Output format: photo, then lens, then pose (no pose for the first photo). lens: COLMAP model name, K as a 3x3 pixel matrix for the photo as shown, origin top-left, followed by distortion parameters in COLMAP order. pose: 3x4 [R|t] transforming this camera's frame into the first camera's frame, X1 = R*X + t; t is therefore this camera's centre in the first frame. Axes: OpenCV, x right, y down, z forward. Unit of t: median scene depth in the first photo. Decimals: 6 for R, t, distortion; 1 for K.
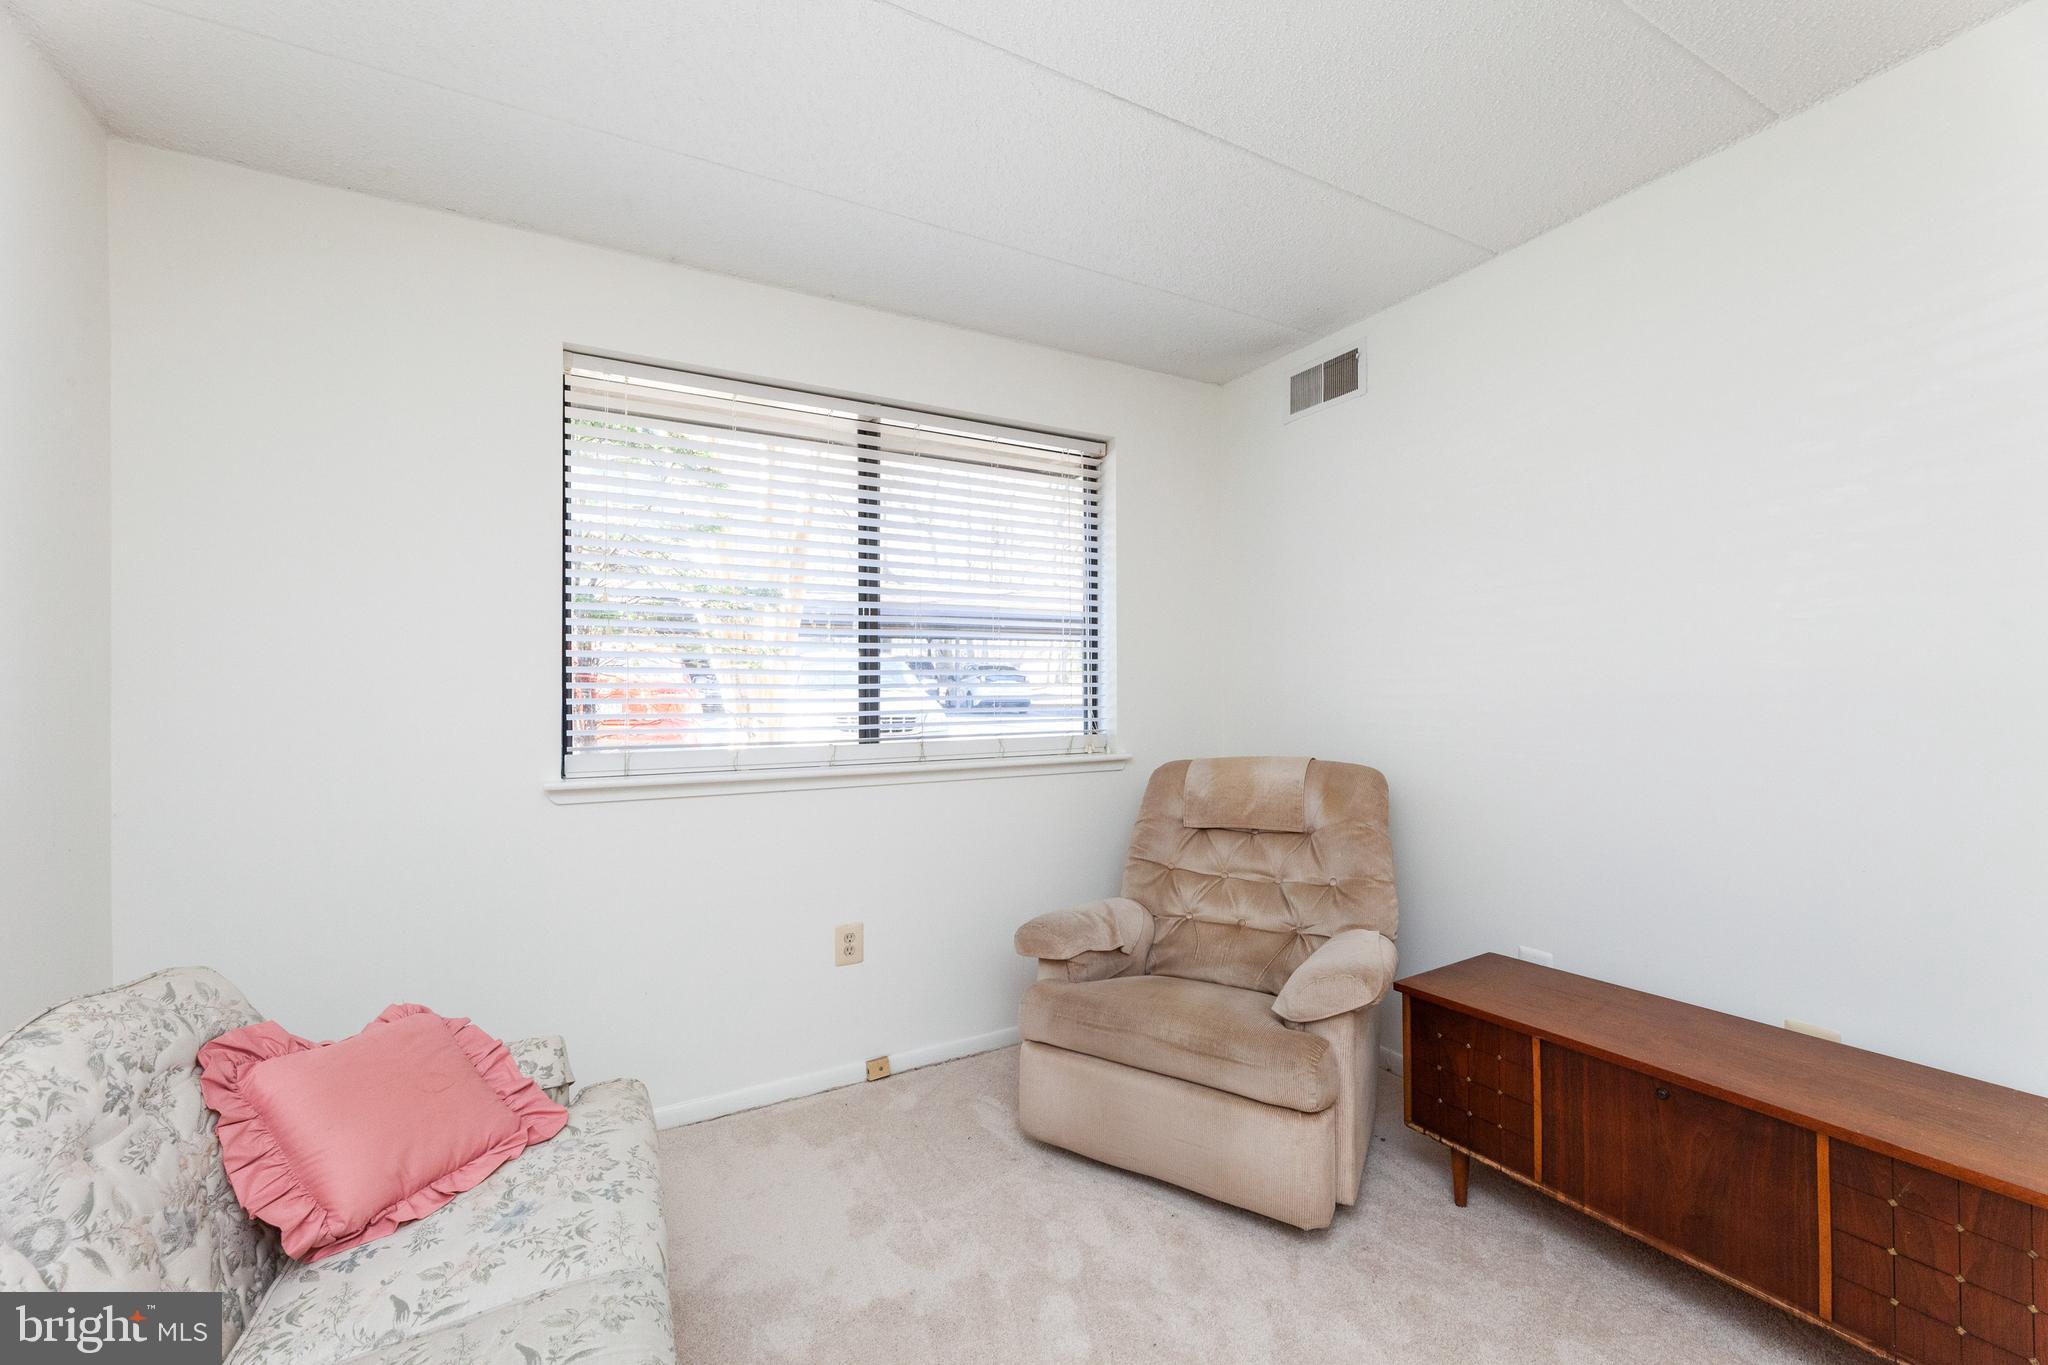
lens RADIAL K [[833.2, 0, 1027.9], [0, 833.2, 684.5], [0, 0, 1]] dist [0.001183, 0.000225]
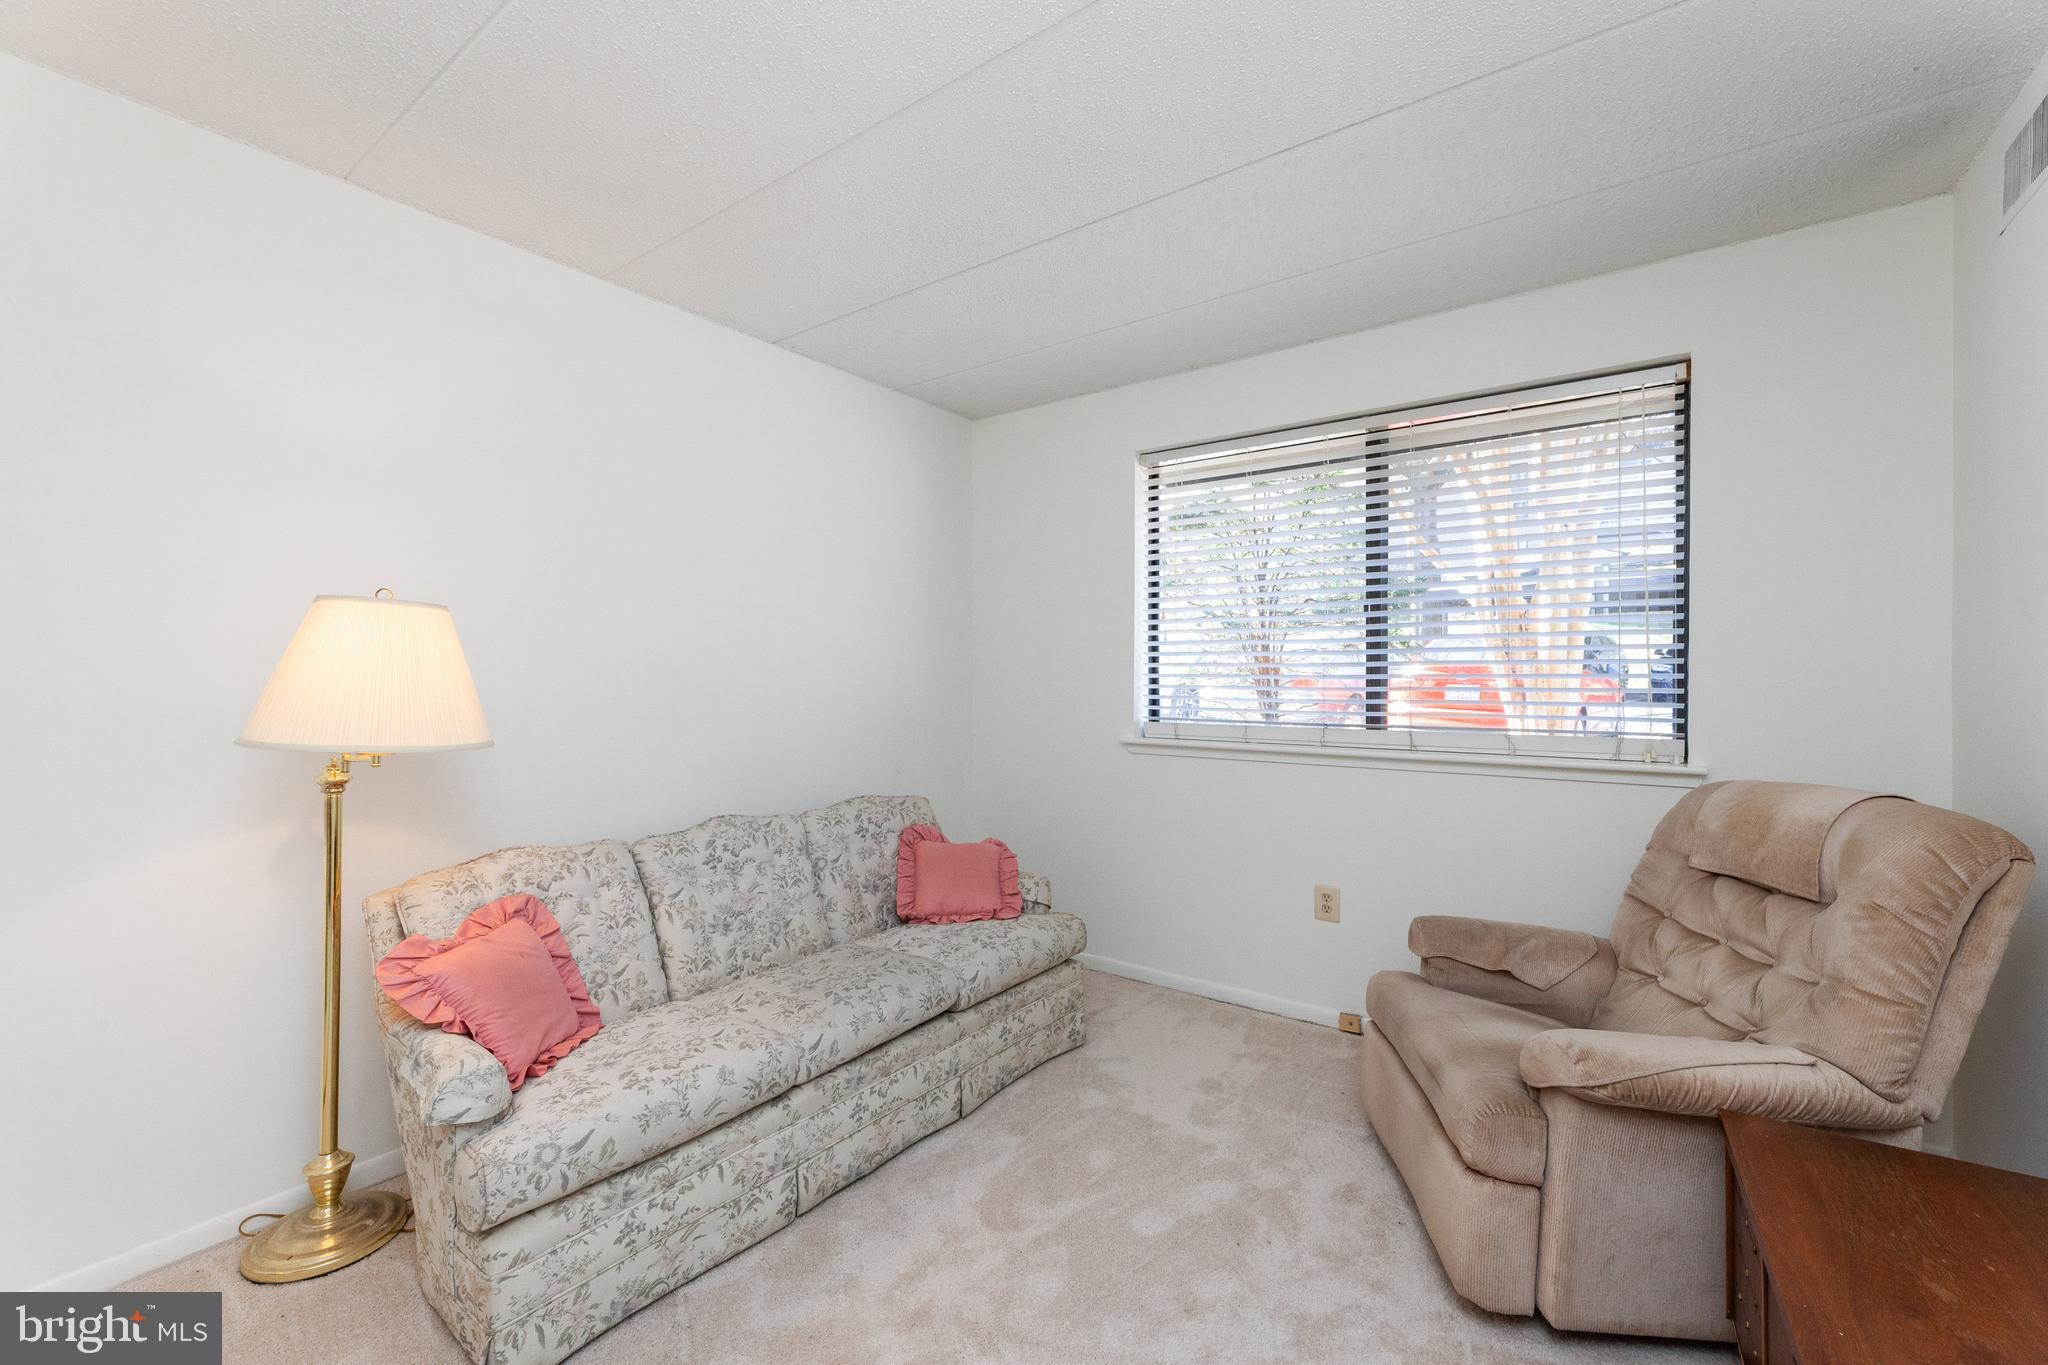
lens RADIAL K [[833.2, 0, 1027.9], [0, 833.2, 684.5], [0, 0, 1]] dist [0.001183, 0.000225]
pose [[0.422694, 0.009864, -0.906219, 0.769428], [0.001840, 0.999929, 0.011742, -0.002846], [0.906270, -0.006630, 0.422646, 0.176868]]
